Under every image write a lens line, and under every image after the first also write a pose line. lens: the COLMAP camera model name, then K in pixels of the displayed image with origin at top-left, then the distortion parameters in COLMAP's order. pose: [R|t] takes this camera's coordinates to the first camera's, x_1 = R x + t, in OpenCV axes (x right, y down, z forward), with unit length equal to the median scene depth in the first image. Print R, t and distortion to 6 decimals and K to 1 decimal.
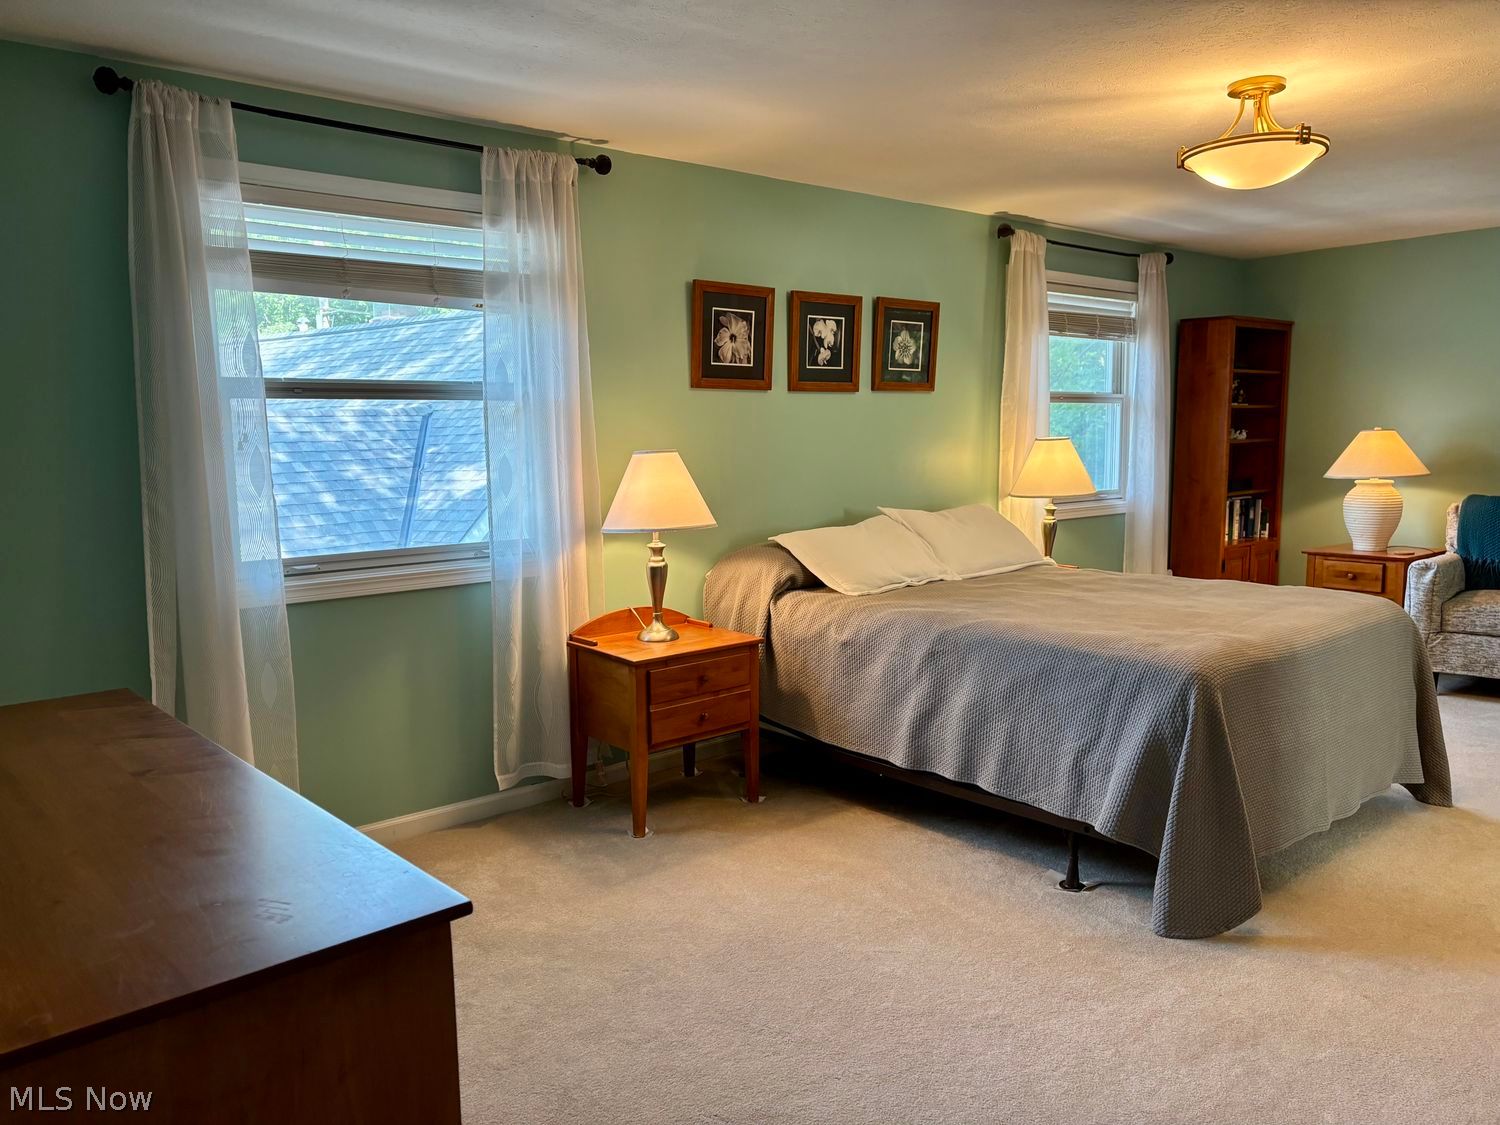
lens RADIAL K [[1102.0, 0, 771.0], [0, 1102.0, 569.4], [0, 0, 1]] dist [-0.005546, -0.021263]
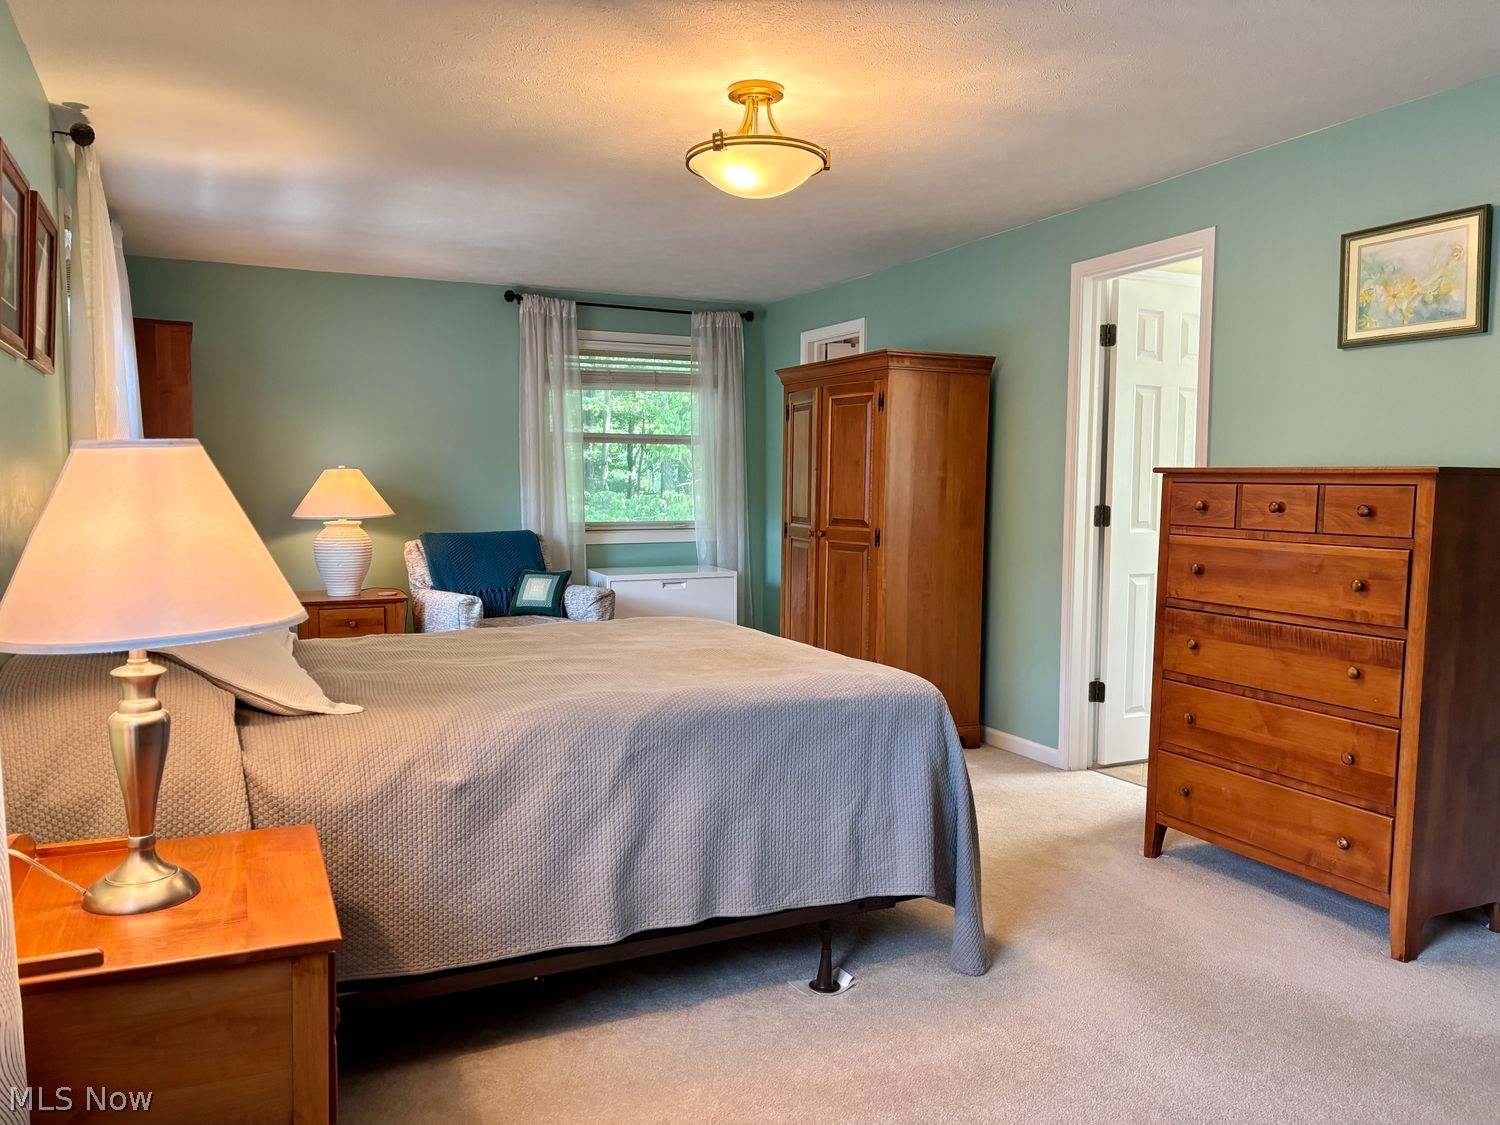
lens RADIAL K [[1102.0, 0, 771.0], [0, 1102.0, 569.4], [0, 0, 1]] dist [-0.005546, -0.021263]
pose [[0.276024, -0.064514, 0.958983, -0.445466], [0.118588, 0.992407, 0.032629, -0.047511], [-0.953807, 0.104717, 0.281578, 0.673602]]
